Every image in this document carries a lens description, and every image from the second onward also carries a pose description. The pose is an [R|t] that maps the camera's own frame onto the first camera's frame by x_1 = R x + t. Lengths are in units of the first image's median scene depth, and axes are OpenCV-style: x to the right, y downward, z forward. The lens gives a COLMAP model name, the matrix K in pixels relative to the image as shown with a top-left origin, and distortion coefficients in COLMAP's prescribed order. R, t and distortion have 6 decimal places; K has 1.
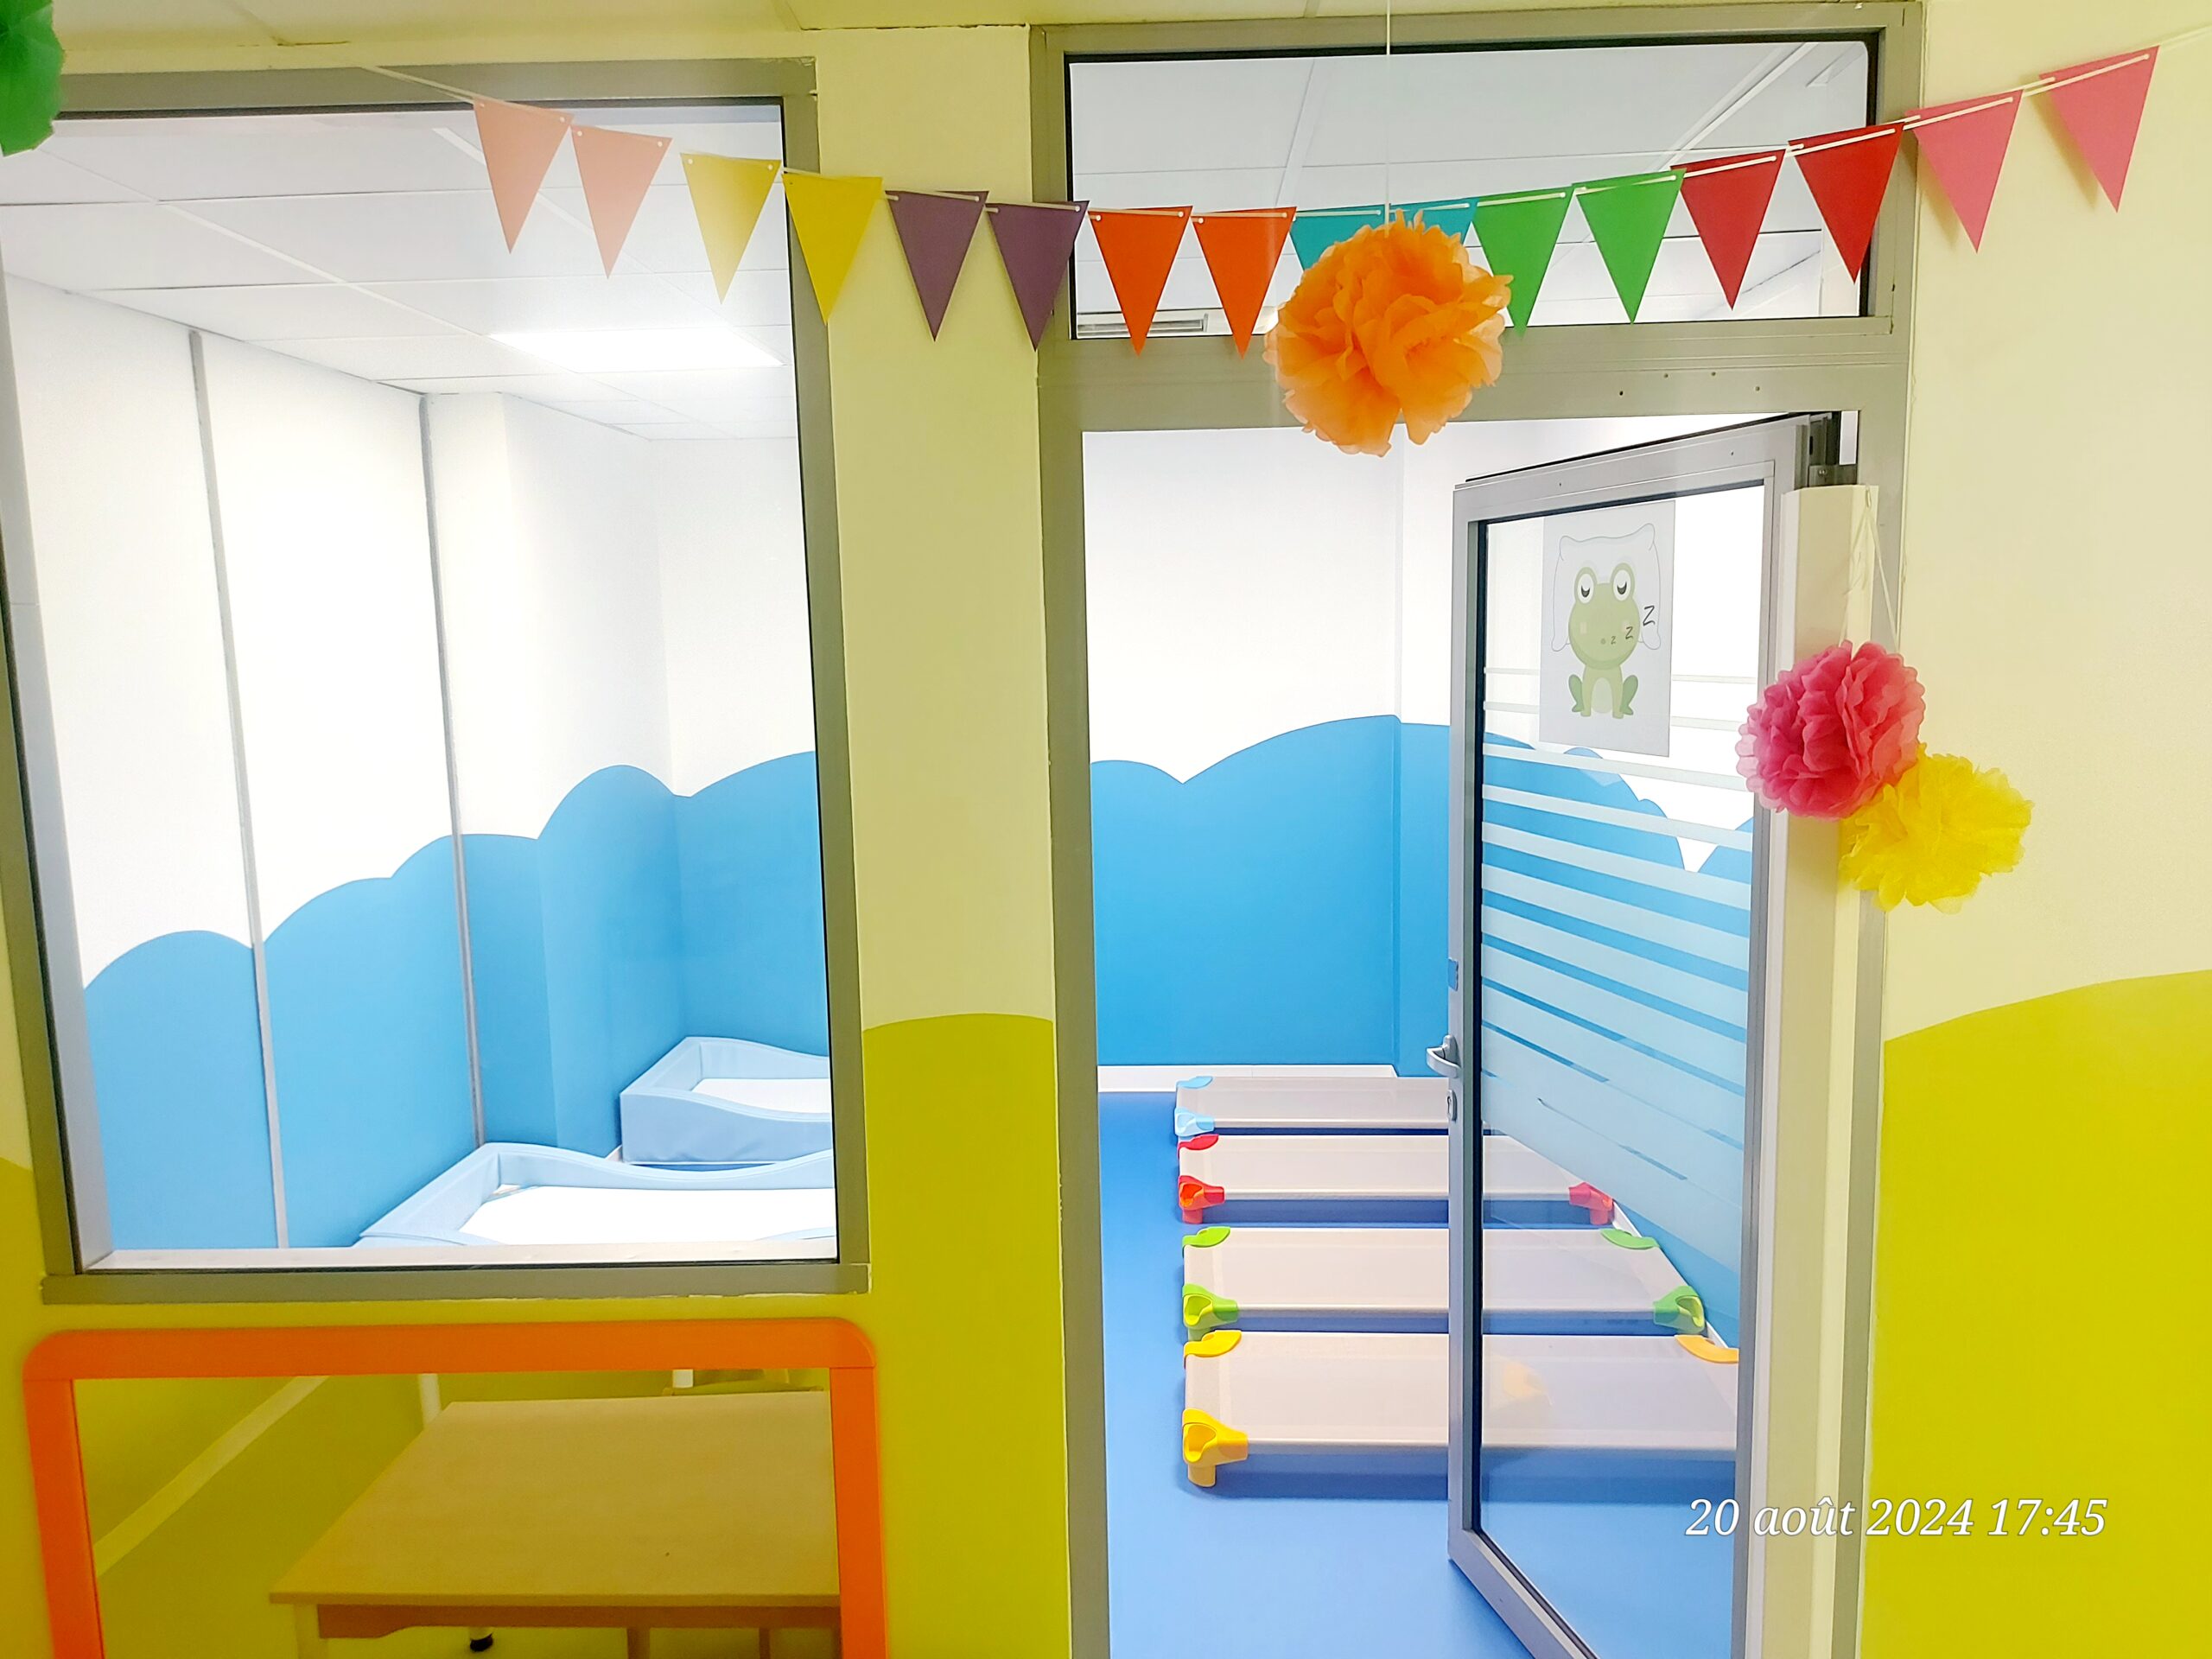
lens RADIAL K [[1612.5, 0, 1106.0], [0, 1612.5, 829.5], [0, 0, 1]] dist [-0.000238, 0.002168]
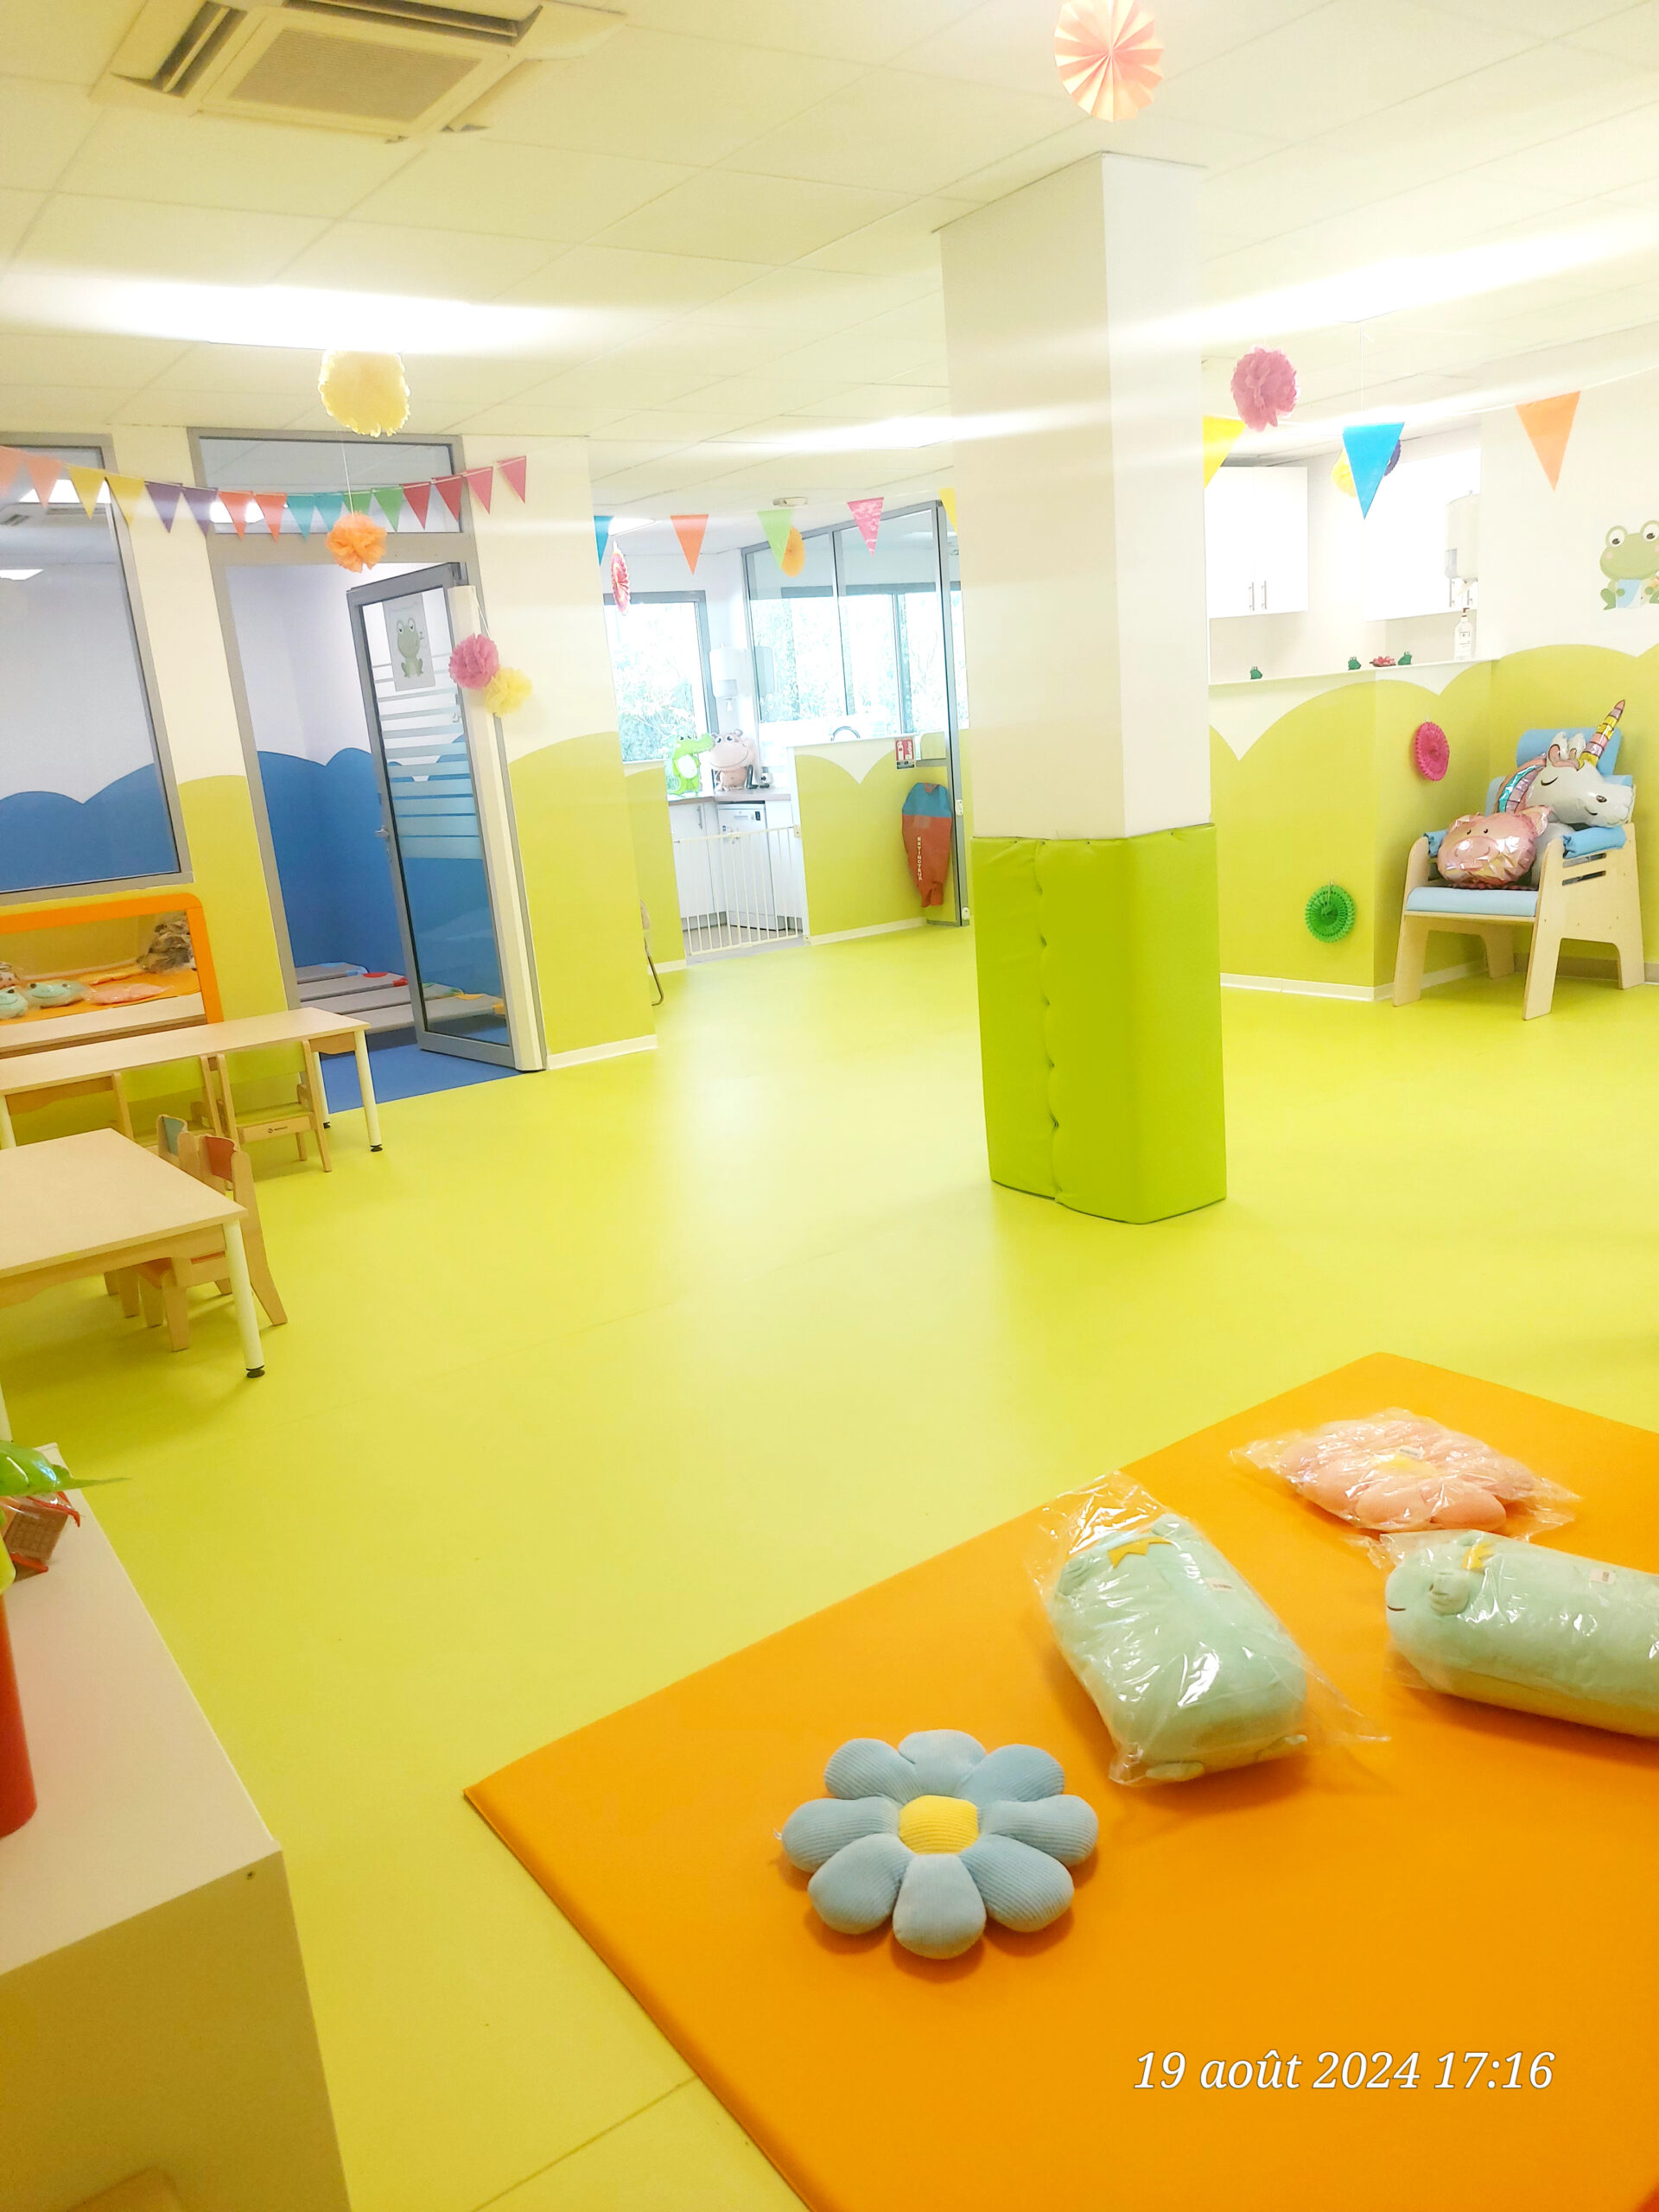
lens RADIAL K [[1612.5, 0, 829.5], [0, 1612.5, 1106.0], [0, 0, 1]] dist [-0.000238, 0.002168]
pose [[0.793957, -0.183490, 0.579624, -0.974035], [0.146868, 0.983019, 0.110015, 0.534147], [-0.589968, -0.002219, 0.807423, -1.939993]]
